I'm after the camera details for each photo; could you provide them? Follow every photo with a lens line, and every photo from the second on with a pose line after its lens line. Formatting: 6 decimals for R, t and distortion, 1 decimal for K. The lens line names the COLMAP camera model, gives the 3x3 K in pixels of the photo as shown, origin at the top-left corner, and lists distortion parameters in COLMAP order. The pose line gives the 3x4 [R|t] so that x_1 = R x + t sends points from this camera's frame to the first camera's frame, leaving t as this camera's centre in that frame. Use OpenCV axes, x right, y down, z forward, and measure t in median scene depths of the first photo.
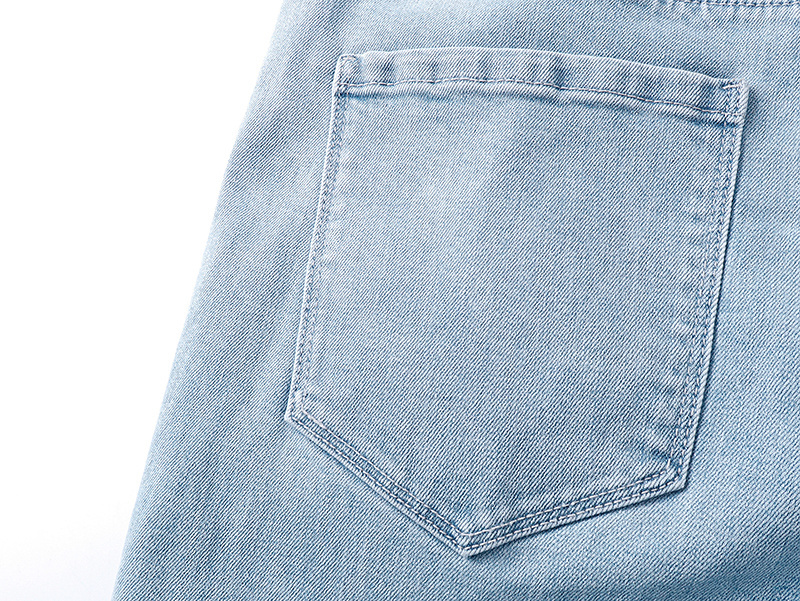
lens RADIAL K [[826.2, 0, 399.7], [0, 826.2, 300.1], [0, 0, 1]] dist [0.043090, 0.000000]
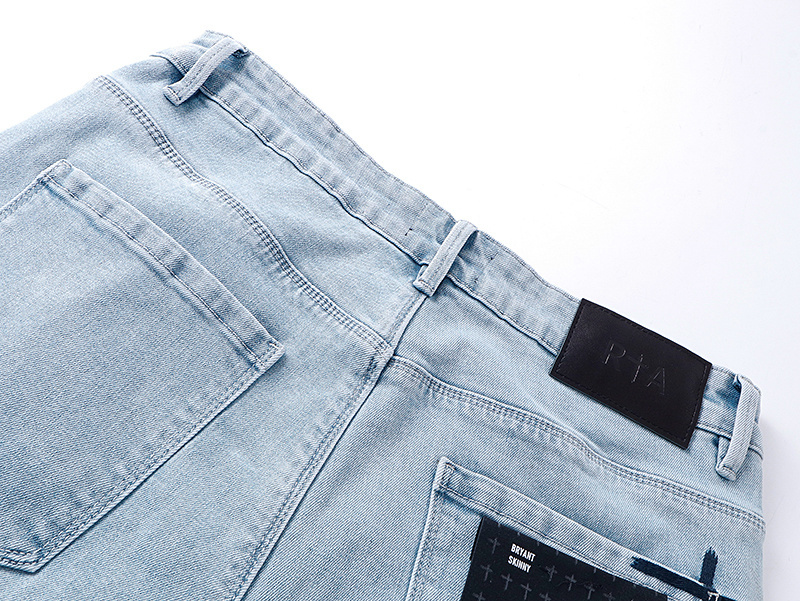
lens RADIAL K [[826.2, 0, 399.9], [0, 826.2, 301.1], [0, 0, 1]] dist [0.043090, 0.000000]
pose [[0.803934, 0.582157, 0.121587, 0.354732], [-0.547287, 0.804198, -0.231824, -0.111054], [-0.232738, 0.119828, 0.965129, -0.392453]]
